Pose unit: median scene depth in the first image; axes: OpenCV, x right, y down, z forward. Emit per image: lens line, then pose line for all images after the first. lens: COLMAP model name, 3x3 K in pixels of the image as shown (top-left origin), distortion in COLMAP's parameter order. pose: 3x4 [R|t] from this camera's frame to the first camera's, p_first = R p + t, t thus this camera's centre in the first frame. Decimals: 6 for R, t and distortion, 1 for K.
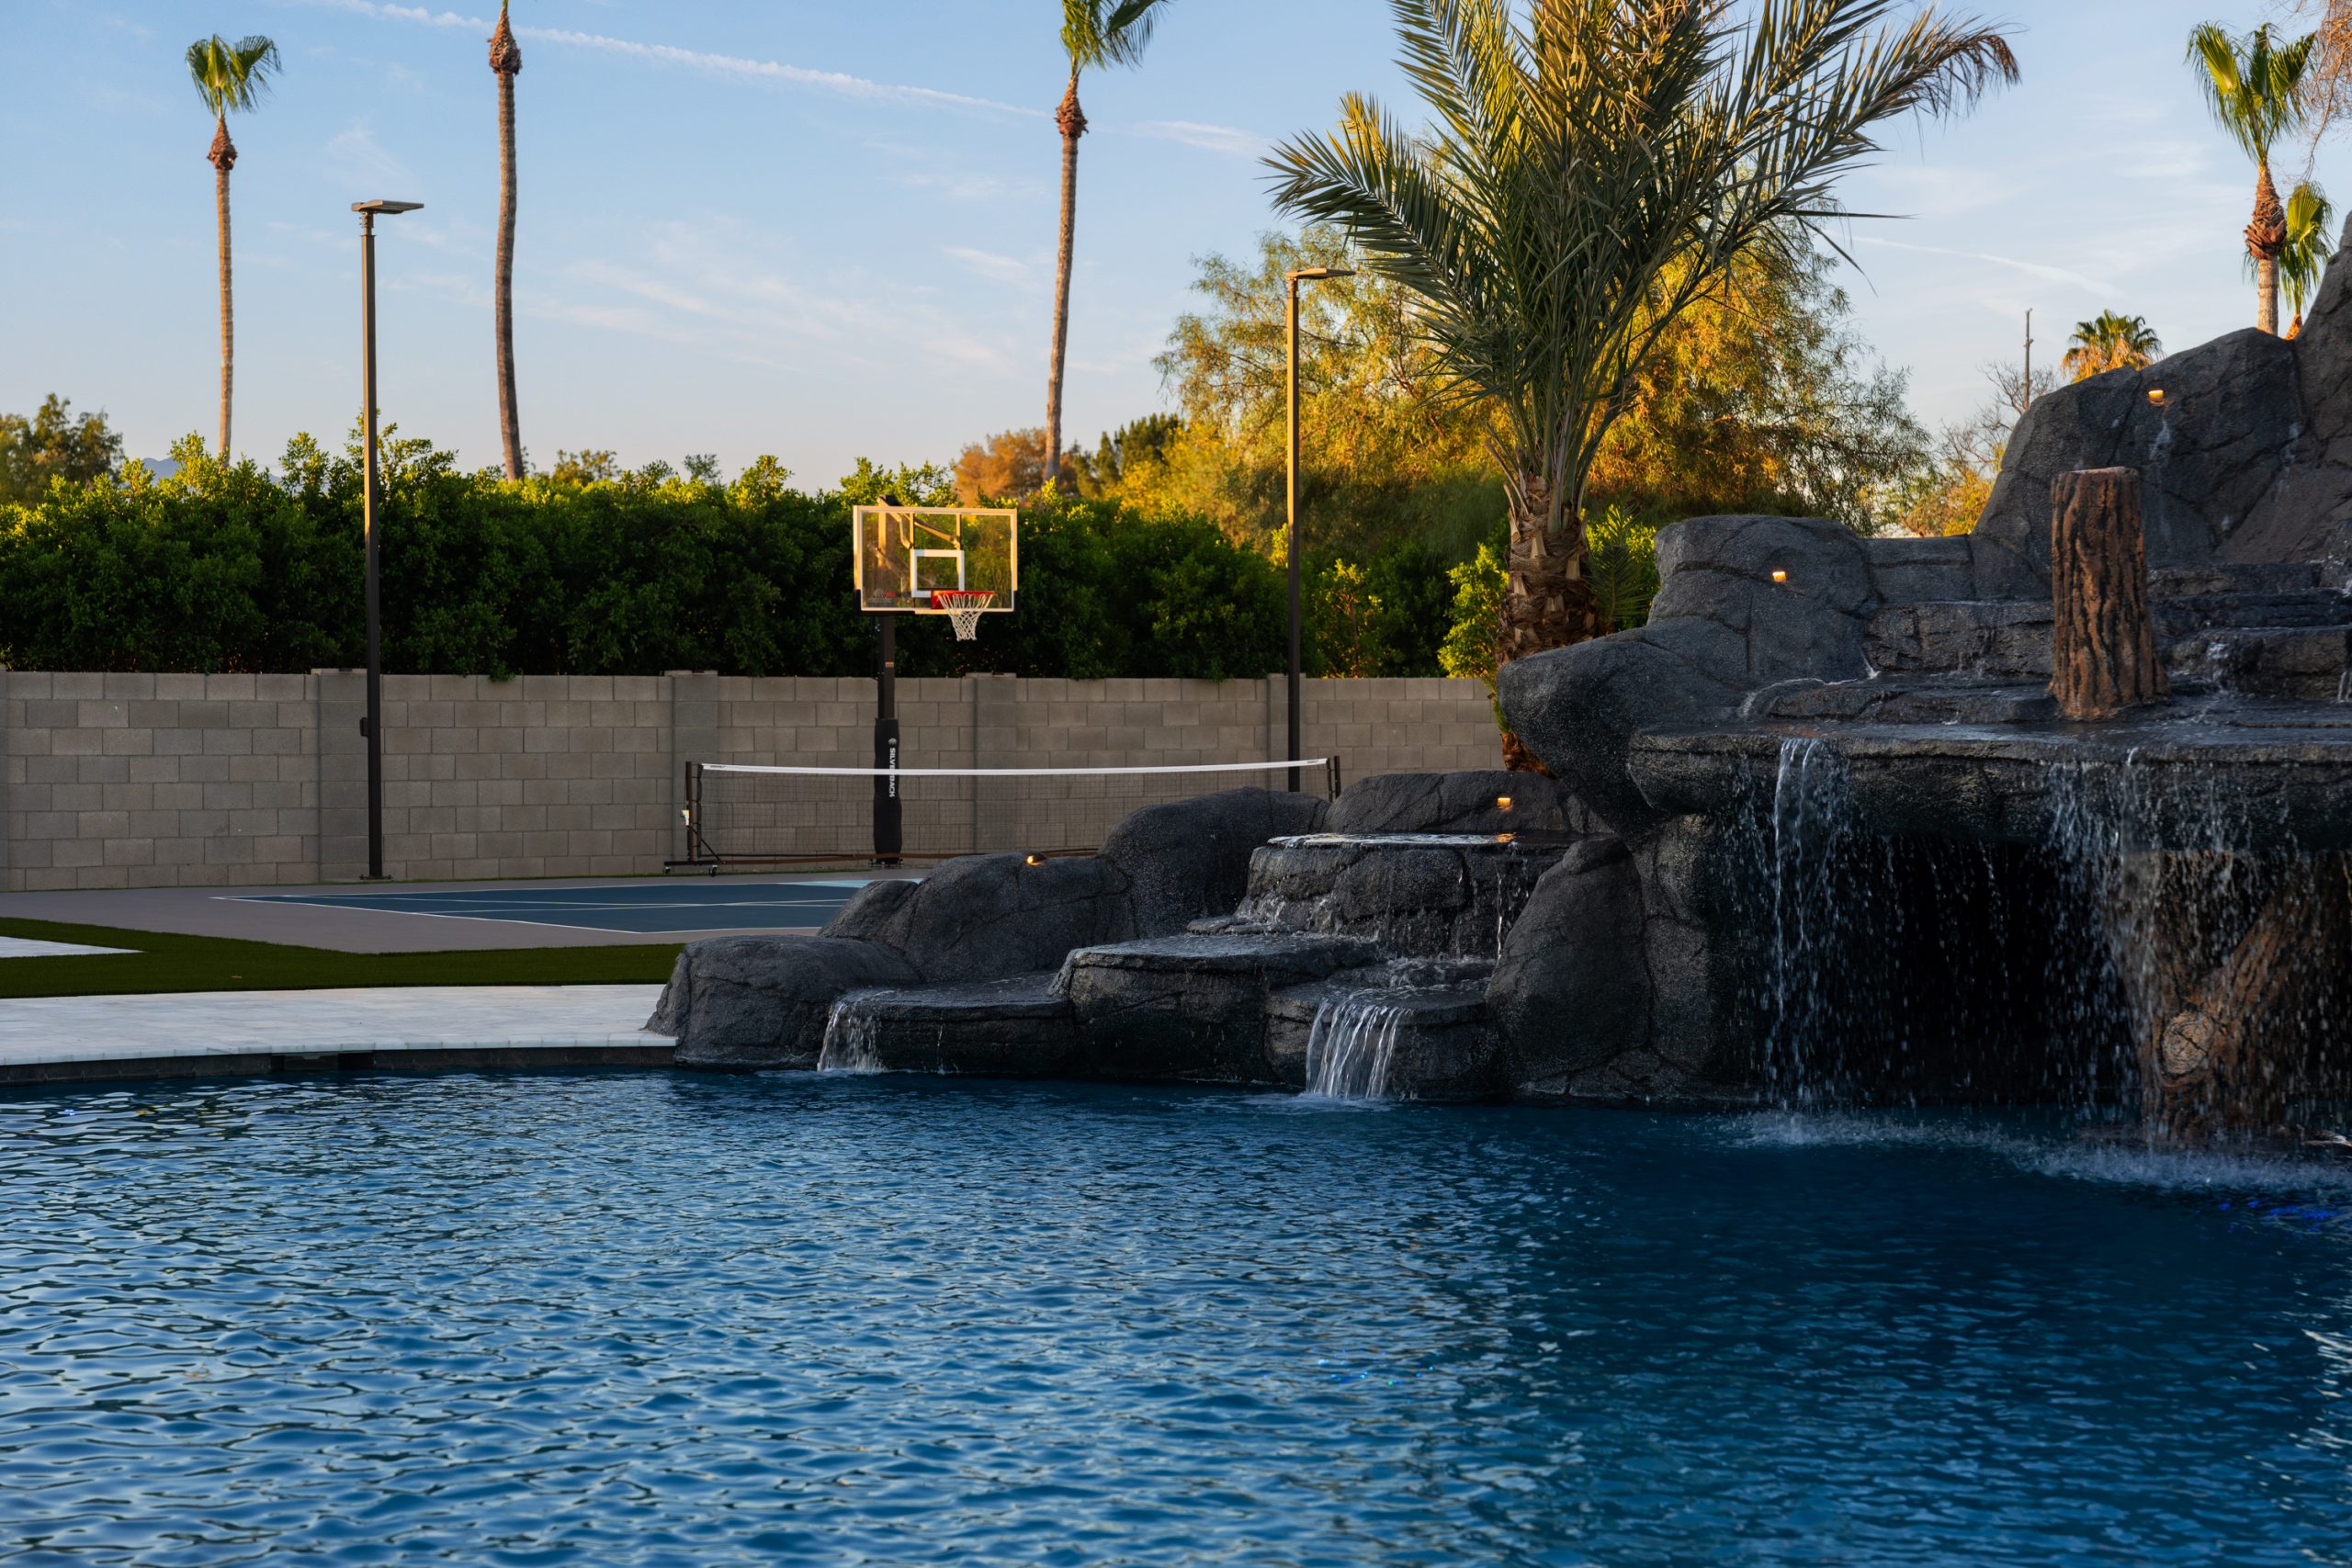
lens RADIAL K [[4553.8, 0, 1179.8], [0, 4553.8, 785.4], [0, 0, 1]] dist [0.046600, 0.000000]
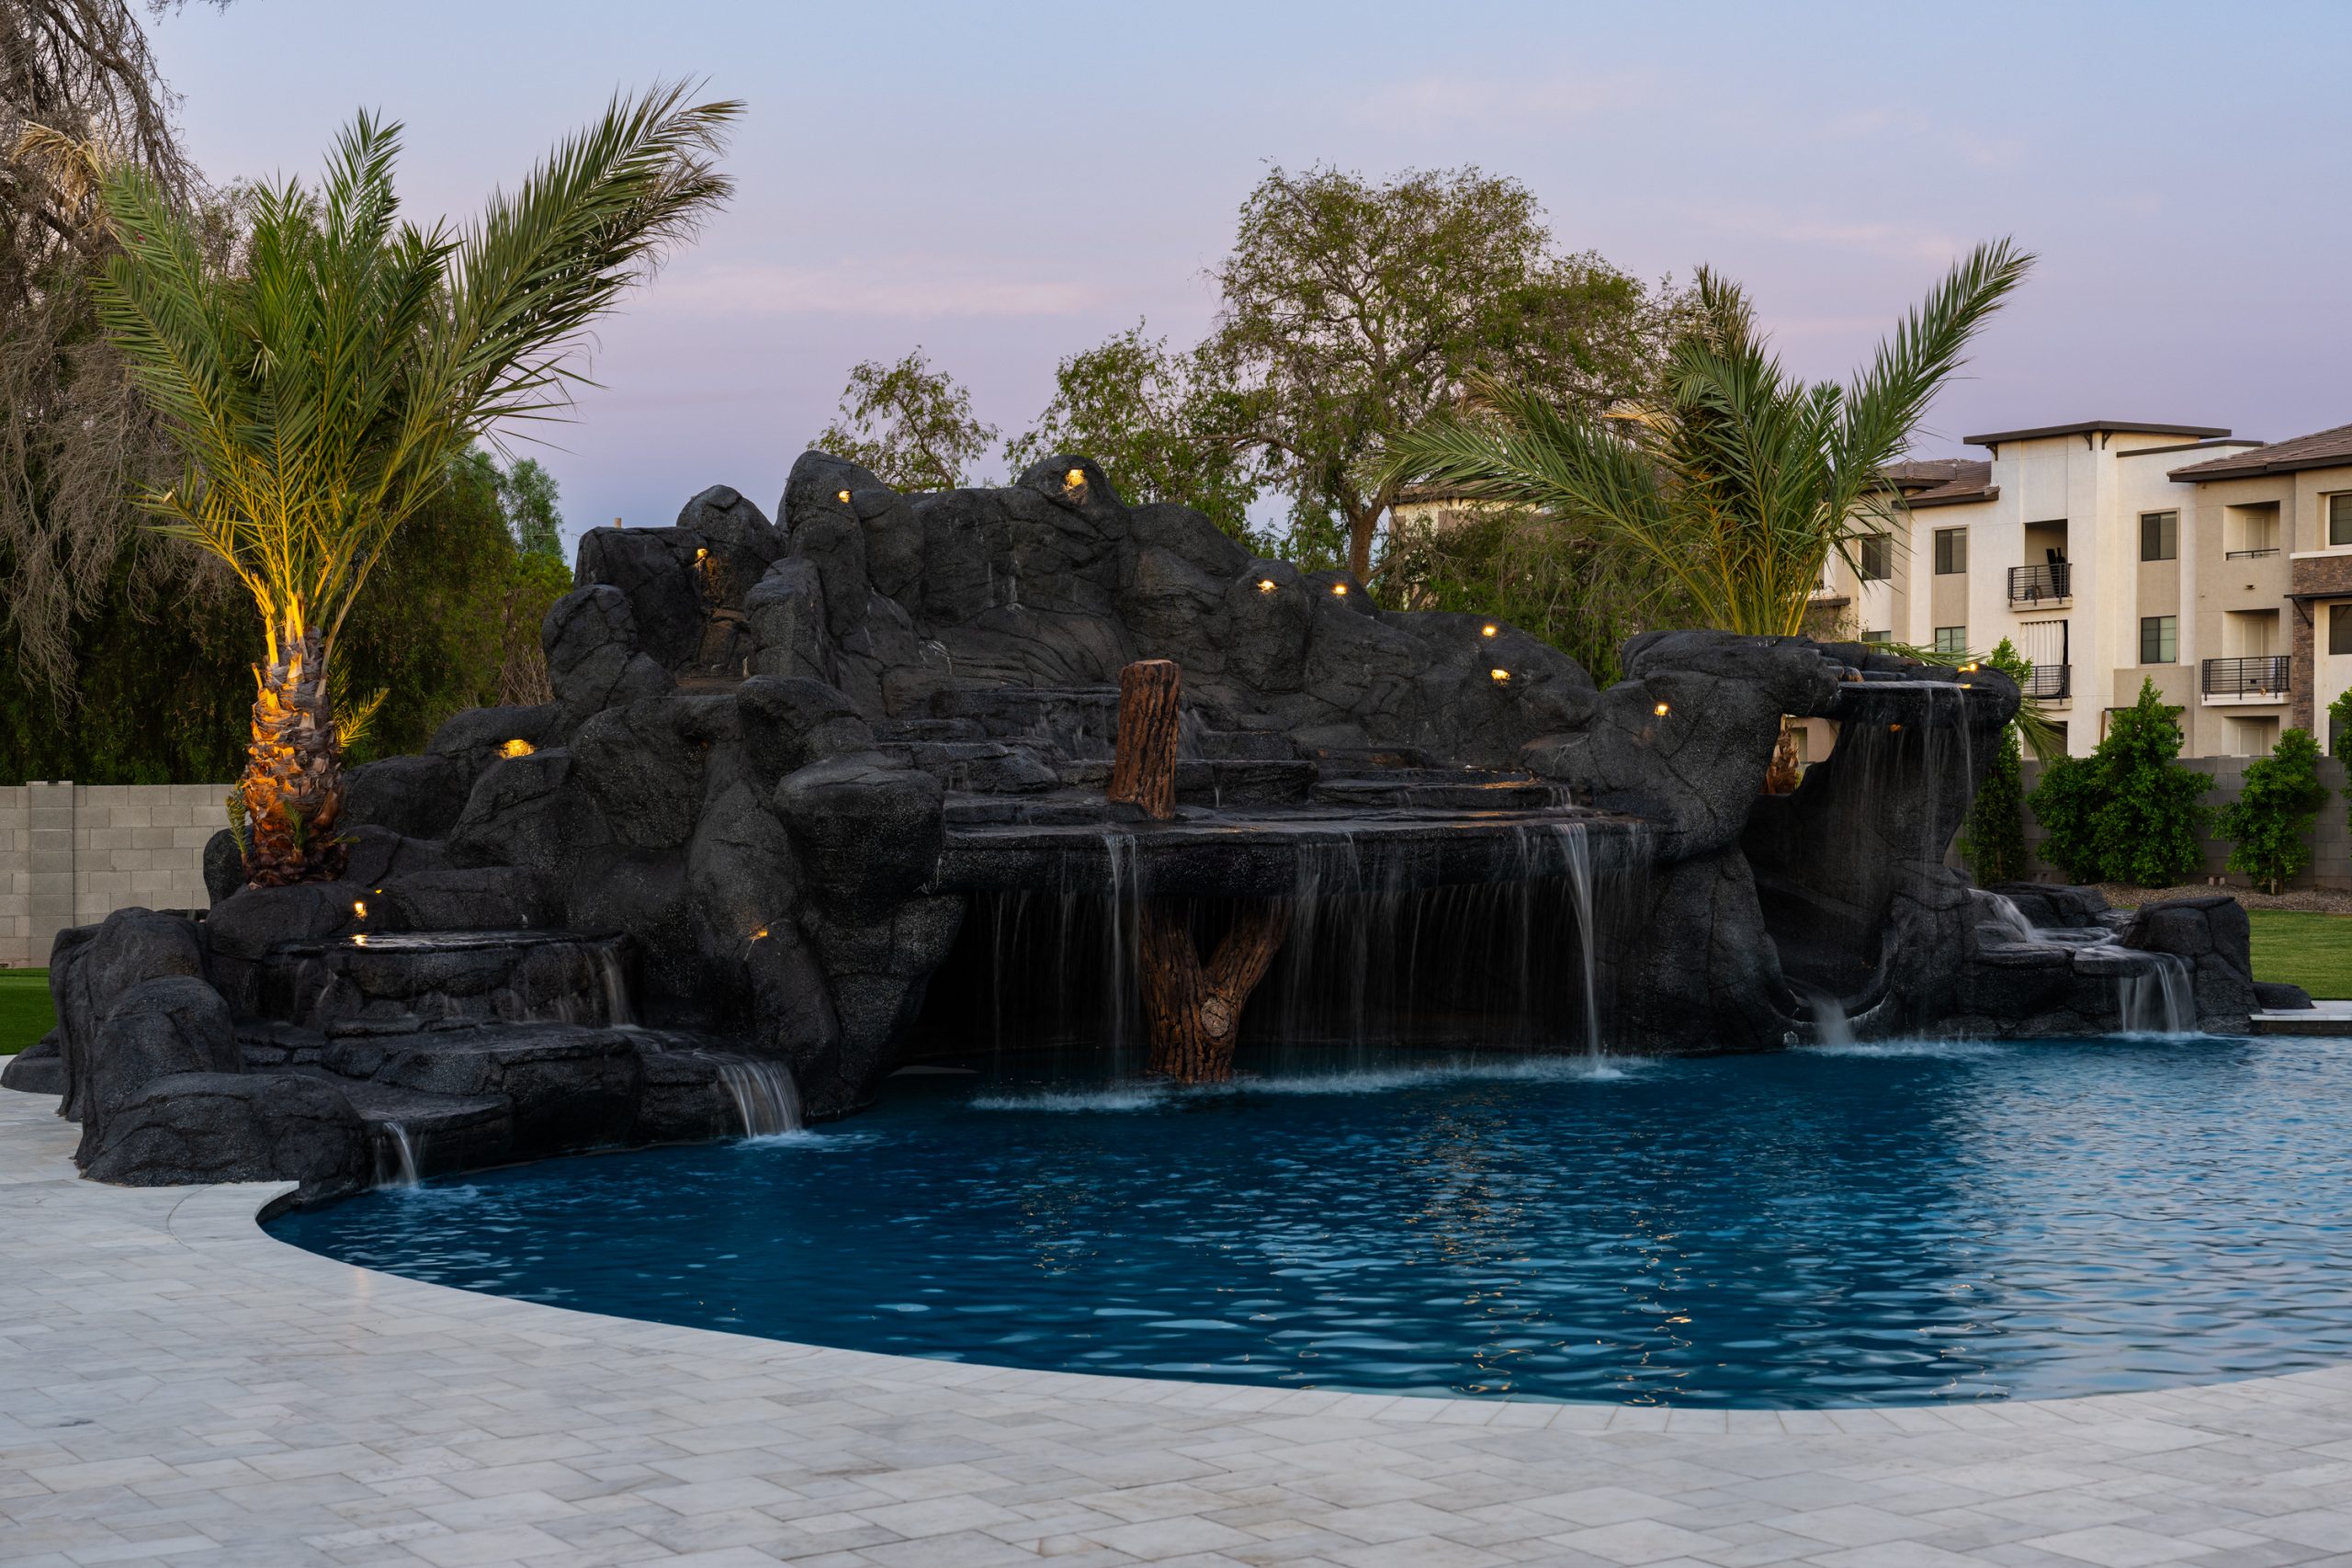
lens RADIAL K [[3468.9, 0, 1161.9], [0, 3468.9, 975.7], [0, 0, 1]] dist [0.038430, 0.000000]
pose [[0.064406, -0.060920, 0.996063, -0.795158], [0.031004, 0.997775, 0.059020, -0.024967], [-0.997442, 0.027081, 0.066152, 0.731241]]
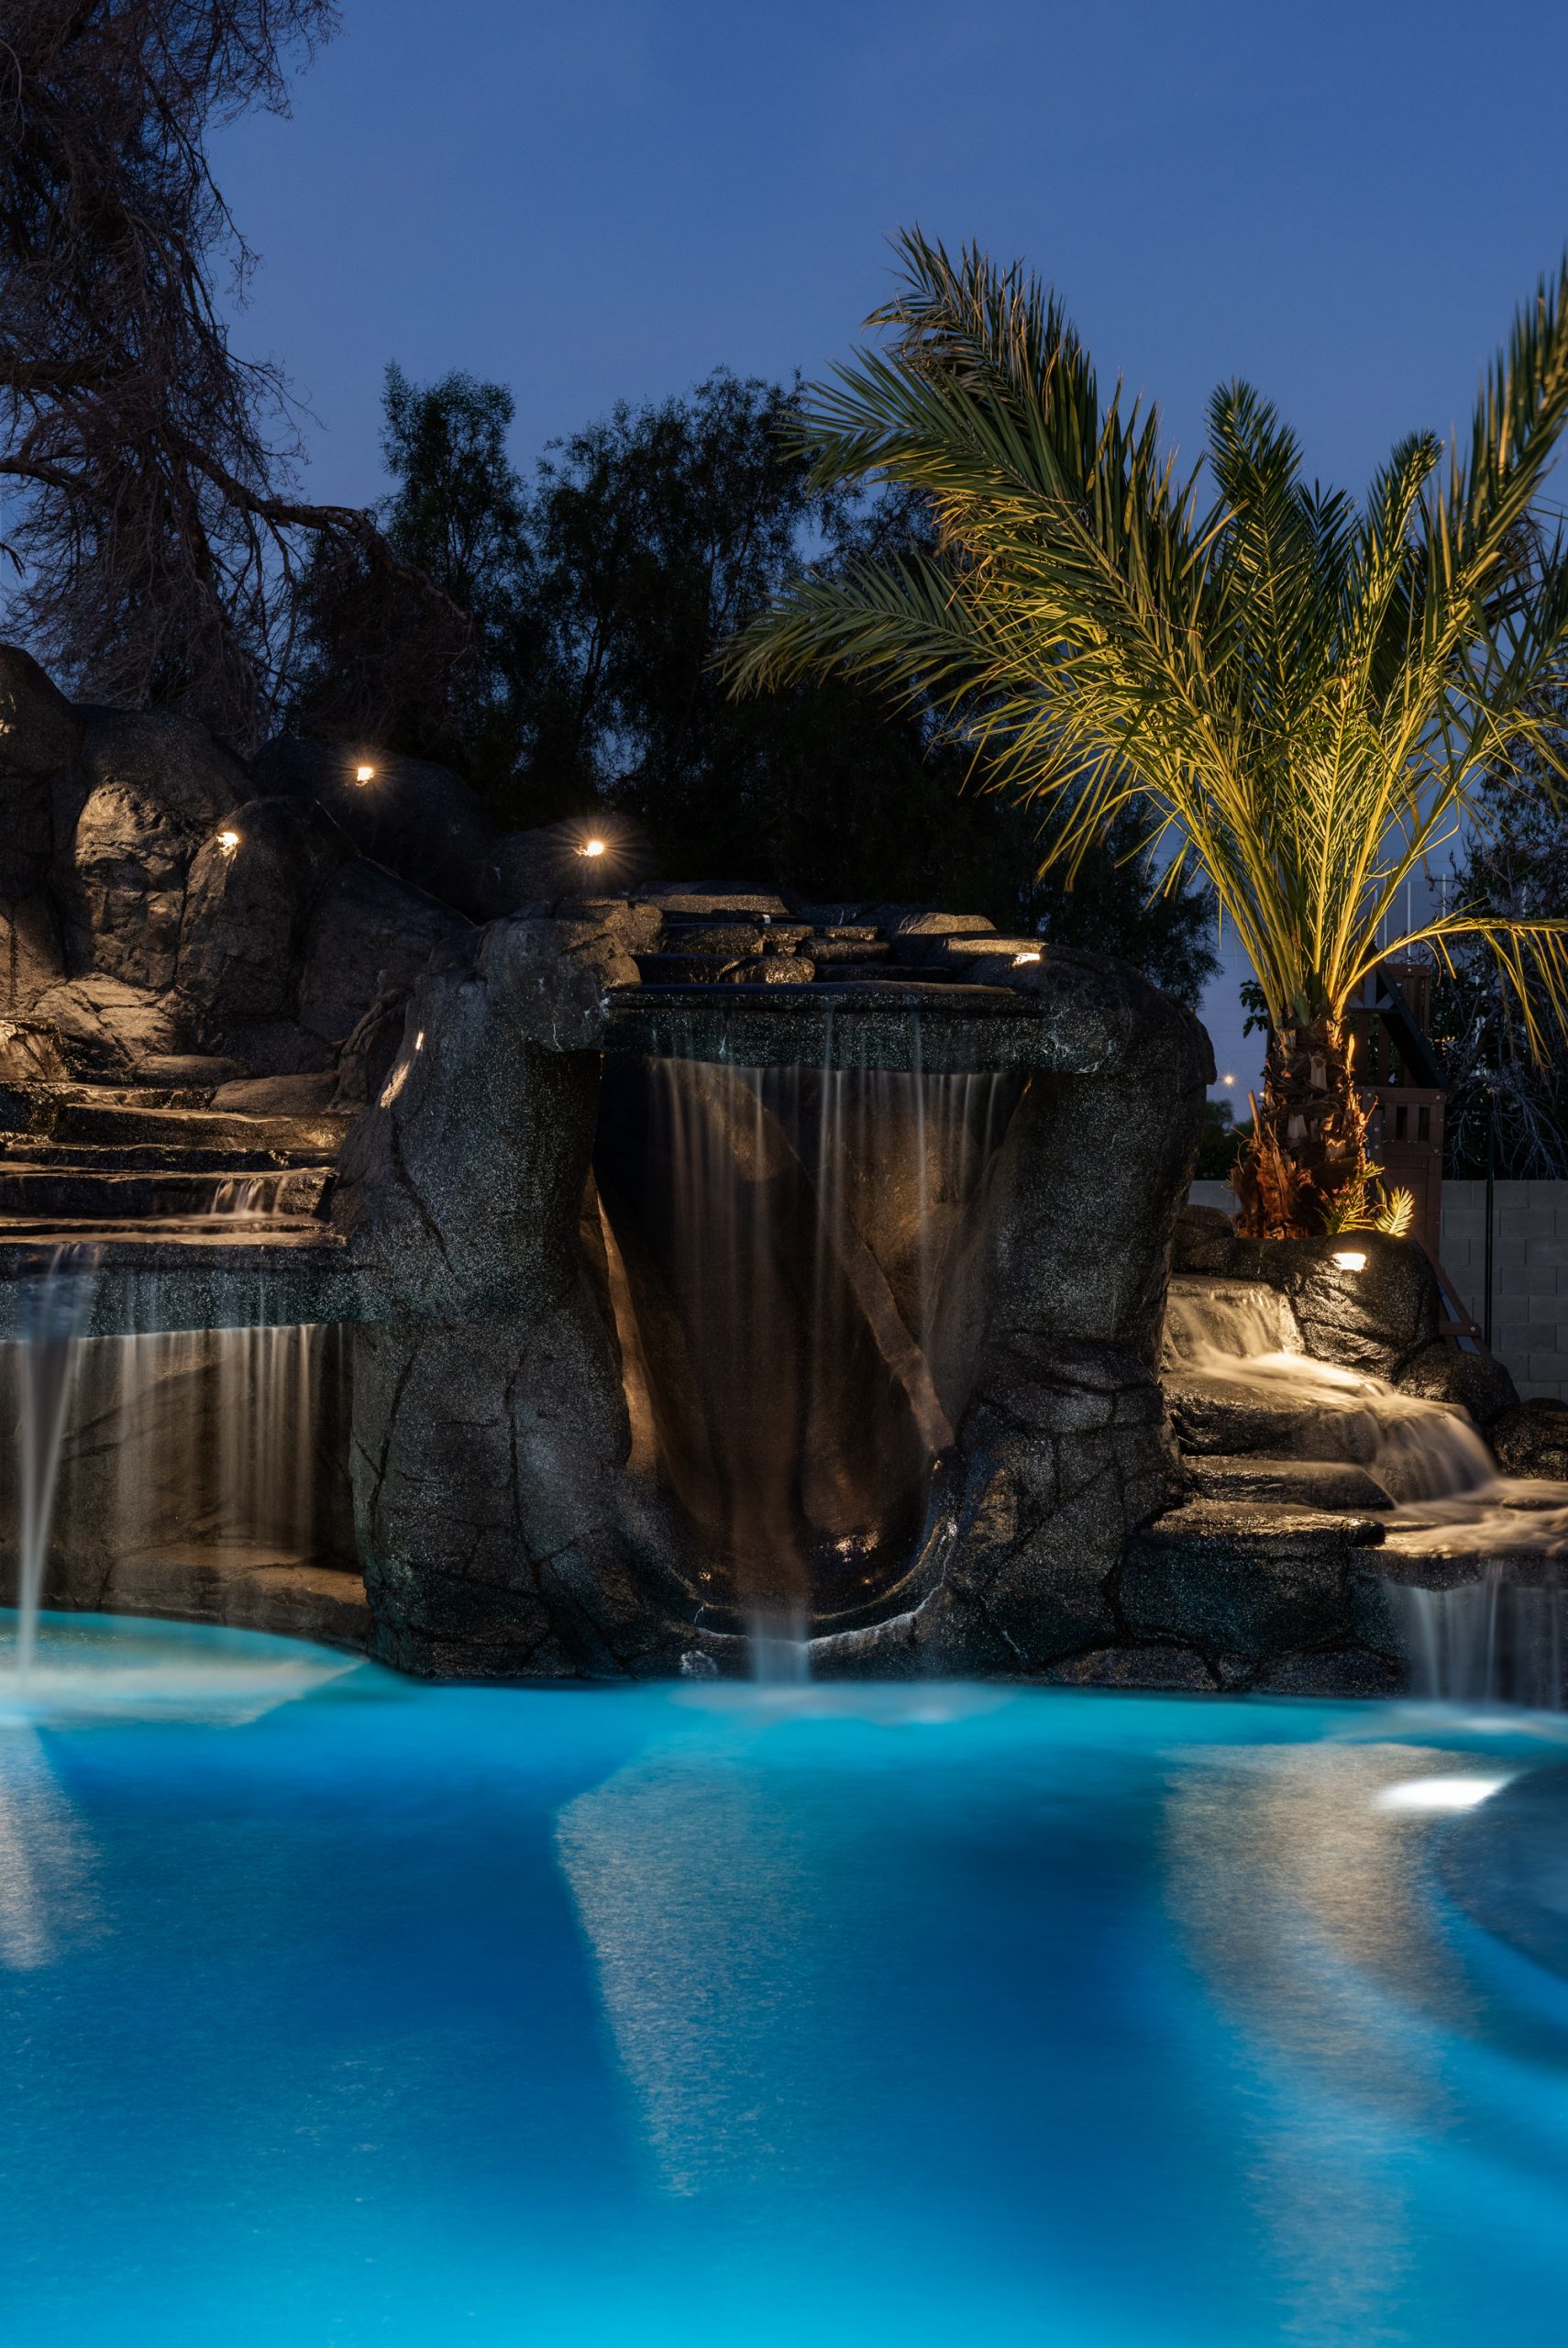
lens RADIAL K [[4545.9, 0, 729.8], [0, 4545.9, 1194.8], [0, 0, 1]] dist [0.046600, 0.000000]
pose [[0.611111, 0.002507, 0.791541, -0.298672], [0.012704, 0.999835, -0.012976, -0.002944], [-0.791443, 0.017986, 0.610978, 0.159047]]
